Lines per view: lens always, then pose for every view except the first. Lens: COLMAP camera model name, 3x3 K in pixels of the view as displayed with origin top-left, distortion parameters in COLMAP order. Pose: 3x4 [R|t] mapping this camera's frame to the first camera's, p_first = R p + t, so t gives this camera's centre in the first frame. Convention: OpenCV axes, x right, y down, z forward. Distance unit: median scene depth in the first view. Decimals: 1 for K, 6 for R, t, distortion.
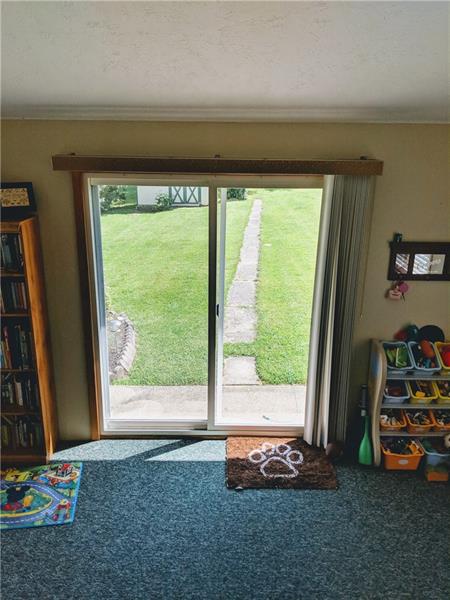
lens RADIAL K [[473.8, 0, 224.9], [0, 473.8, 290.8], [0, 0, 1]] dist [0.064965, -0.149394]
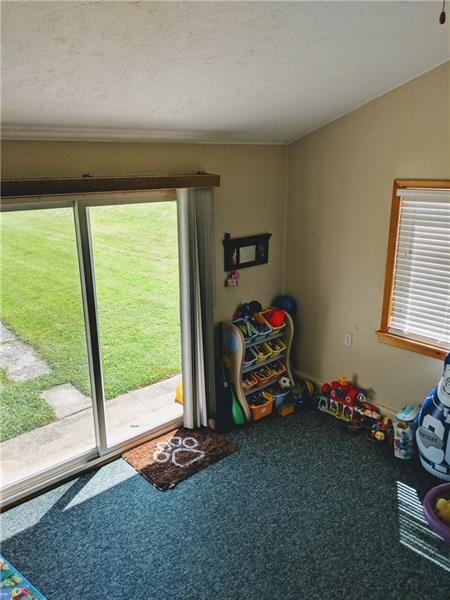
lens RADIAL K [[468.7, 0, 225.0], [0, 468.7, 300.0], [0, 0, 1]] dist [0.058907, -0.140785]
pose [[0.740518, -0.206601, 0.639491, -0.439405], [0.214008, 0.974530, 0.067024, -0.032000], [-0.637050, 0.087224, 0.765872, 0.081416]]
